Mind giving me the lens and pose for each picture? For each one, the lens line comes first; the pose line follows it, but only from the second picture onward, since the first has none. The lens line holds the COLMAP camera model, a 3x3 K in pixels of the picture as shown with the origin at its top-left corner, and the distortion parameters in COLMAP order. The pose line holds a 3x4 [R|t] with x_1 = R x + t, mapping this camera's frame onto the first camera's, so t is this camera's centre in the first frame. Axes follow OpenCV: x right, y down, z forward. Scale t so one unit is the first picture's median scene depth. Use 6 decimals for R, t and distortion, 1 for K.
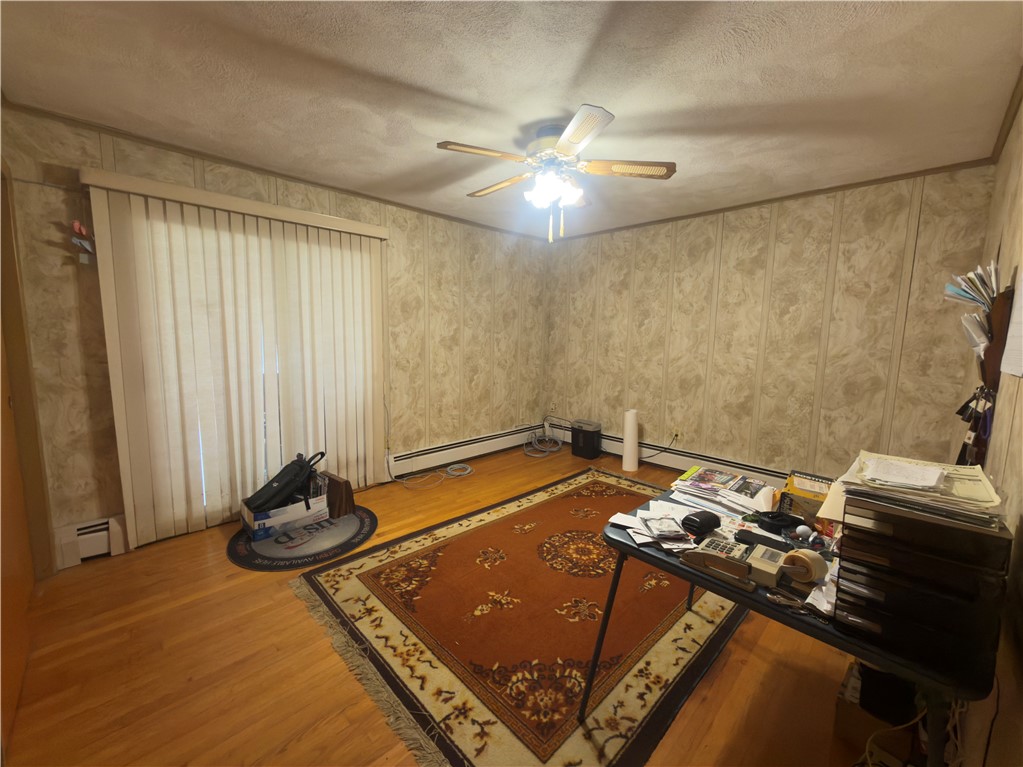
lens RADIAL K [[406.5, 0, 512.4], [0, 406.5, 382.3], [0, 0, 1]] dist [0.002880, -0.000642]
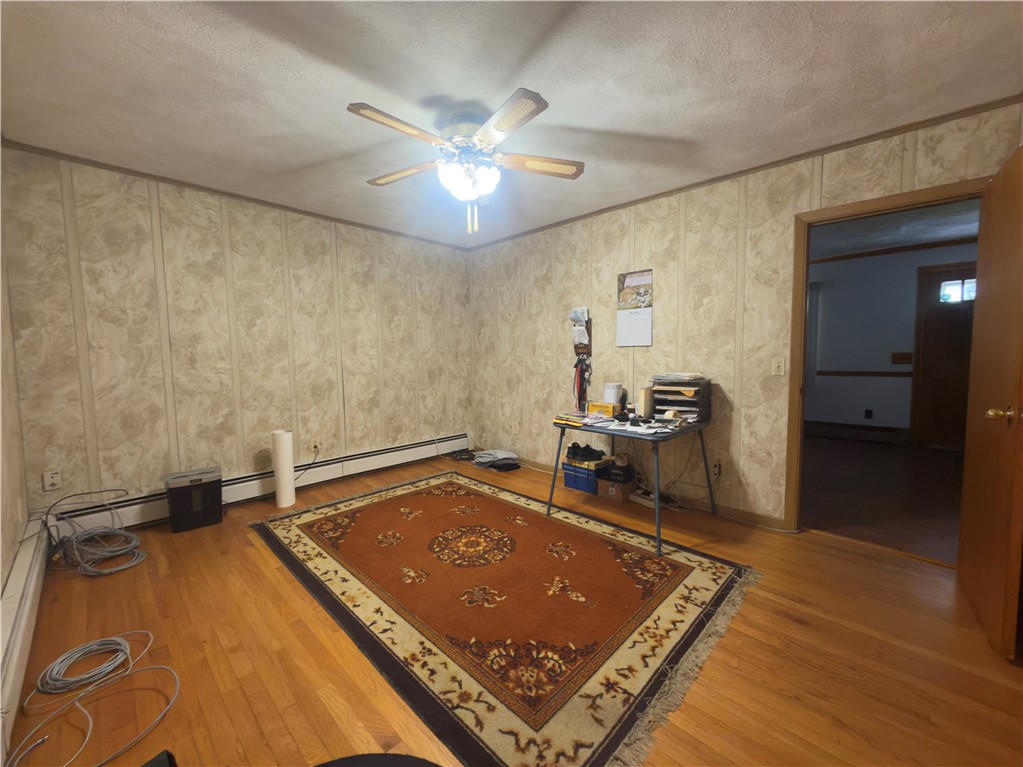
lens RADIAL K [[406.5, 0, 512.7], [0, 406.5, 382.2], [0, 0, 1]] dist [0.002880, -0.000642]
pose [[-0.022800, -0.088018, 0.995858, -0.594945], [0.128988, 0.987532, 0.090235, -0.046094], [-0.991384, 0.130511, -0.011163, 0.633888]]
